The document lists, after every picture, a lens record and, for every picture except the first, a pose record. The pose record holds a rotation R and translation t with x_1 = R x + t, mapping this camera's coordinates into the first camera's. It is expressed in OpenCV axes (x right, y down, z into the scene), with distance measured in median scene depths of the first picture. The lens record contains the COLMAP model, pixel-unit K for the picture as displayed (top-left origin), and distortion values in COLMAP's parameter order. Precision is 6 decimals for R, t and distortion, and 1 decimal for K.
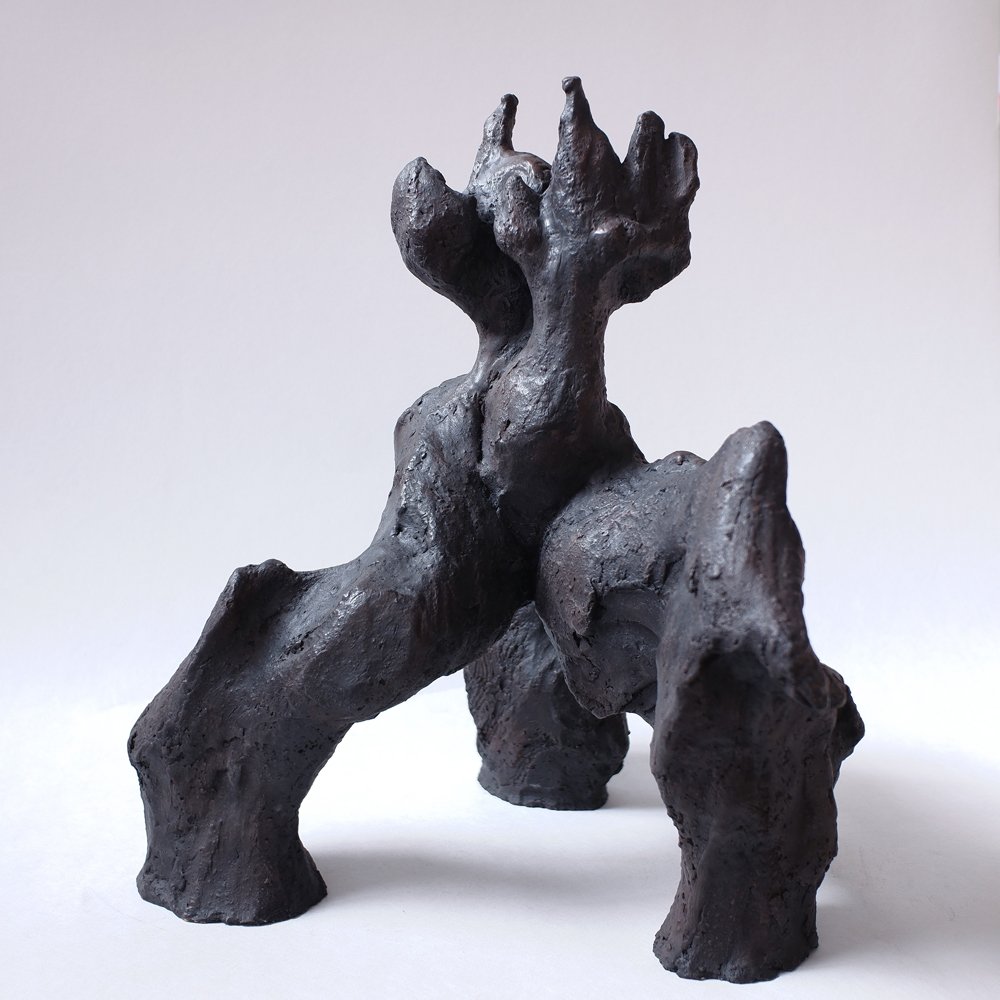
lens RADIAL K [[1286.0, 0, 497.7], [0, 1286.0, 501.6], [0, 0, 1]] dist [-0.011422, 0.000000]
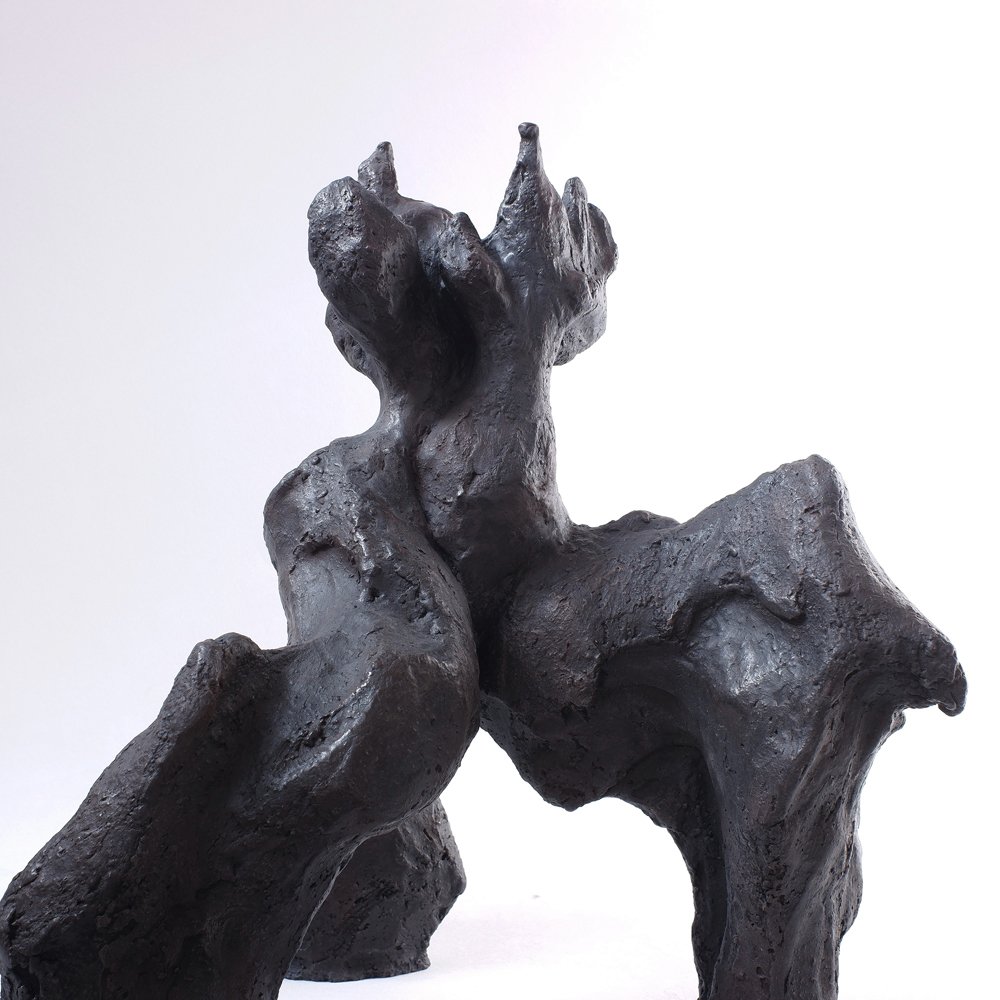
lens RADIAL K [[1286.0, 0, 507.3], [0, 1286.0, 496.5], [0, 0, 1]] dist [-0.011422, 0.000000]
pose [[0.765917, 0.060826, 0.640056, -0.545362], [0.082916, 0.977857, -0.192148, 0.126259], [-0.637571, 0.200240, 0.743914, 0.338463]]
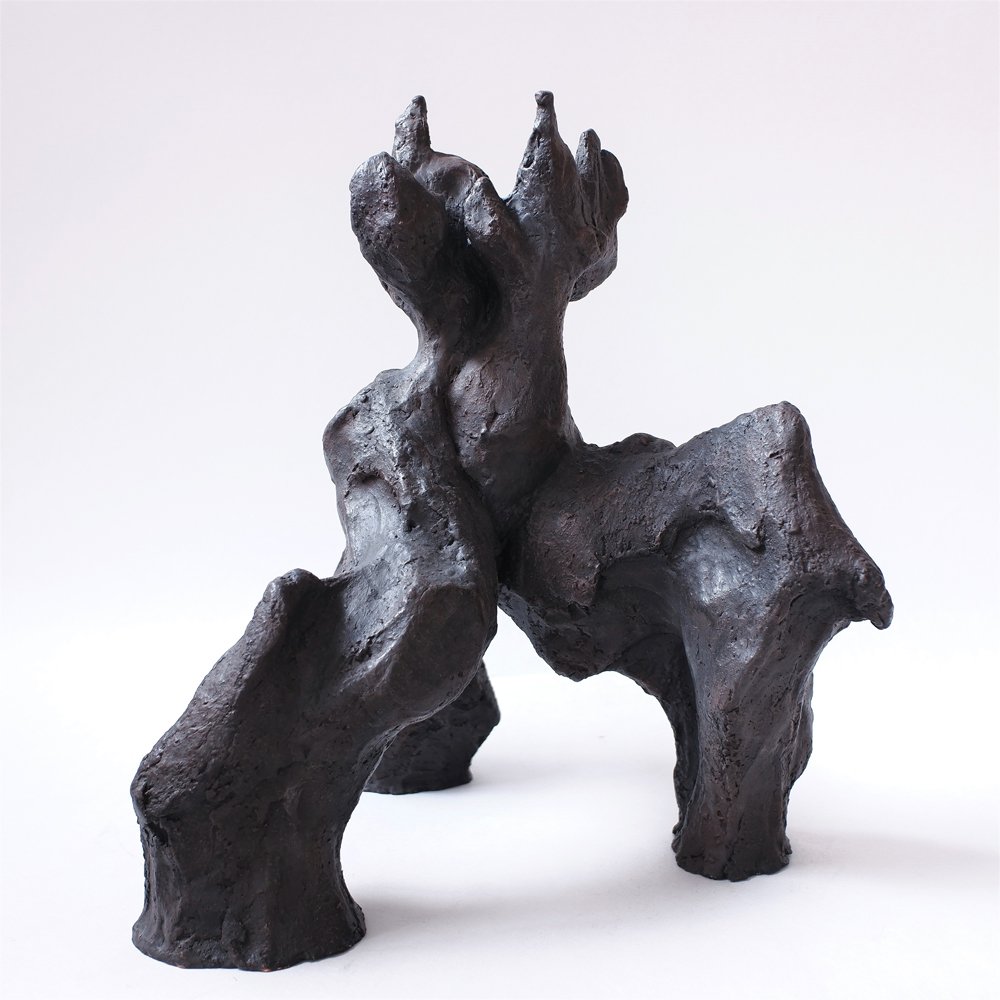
lens RADIAL K [[1286.0, 0, 504.3], [0, 1286.0, 507.0], [0, 0, 1]] dist [-0.011422, 0.000000]
pose [[0.809815, -0.079563, 0.581266, -0.609294], [0.078333, 0.996554, 0.027274, -0.014822], [-0.581433, 0.023446, 0.813256, 0.149045]]
